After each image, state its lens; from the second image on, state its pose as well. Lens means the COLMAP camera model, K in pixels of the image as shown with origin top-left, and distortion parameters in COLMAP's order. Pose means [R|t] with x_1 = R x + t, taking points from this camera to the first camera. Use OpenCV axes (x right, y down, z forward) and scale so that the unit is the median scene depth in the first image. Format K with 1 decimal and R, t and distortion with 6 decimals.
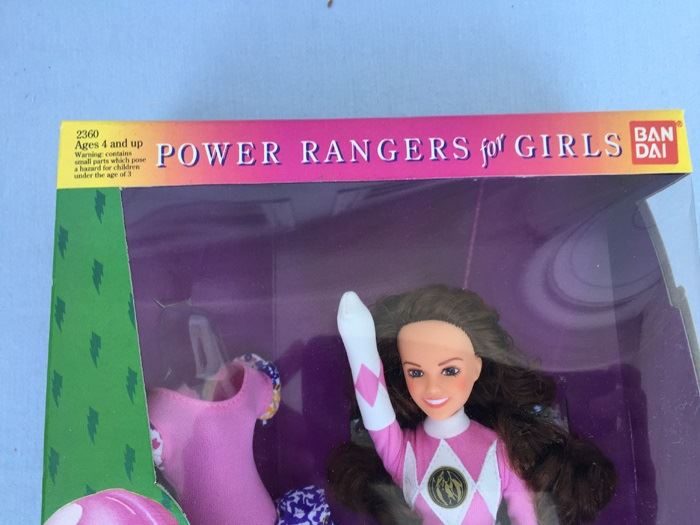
lens RADIAL K [[661.0, 0, 350.0], [0, 661.0, 262.5], [0, 0, 1]] dist [0.091619, -0.008201]
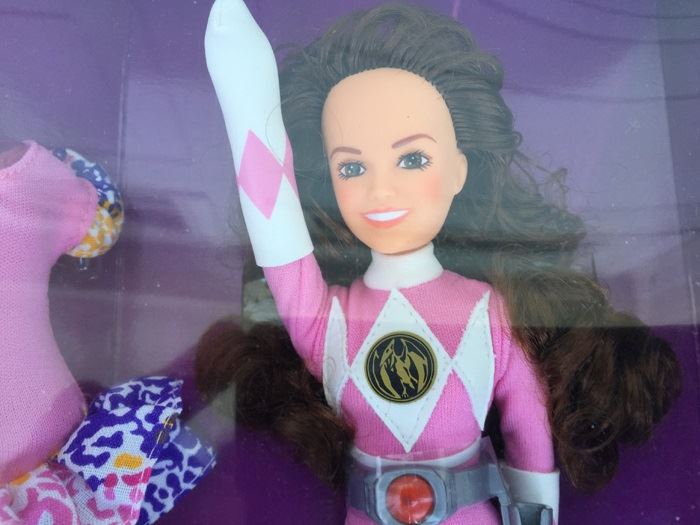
lens RADIAL K [[661.0, 0, 350.0], [0, 661.0, 262.5], [0, 0, 1]] dist [0.091619, -0.008201]
pose [[0.997596, 0.032382, 0.061271, 0.066753], [-0.031529, 0.999393, -0.014842, 0.255067], [-0.061714, 0.012874, 0.998011, 0.448192]]
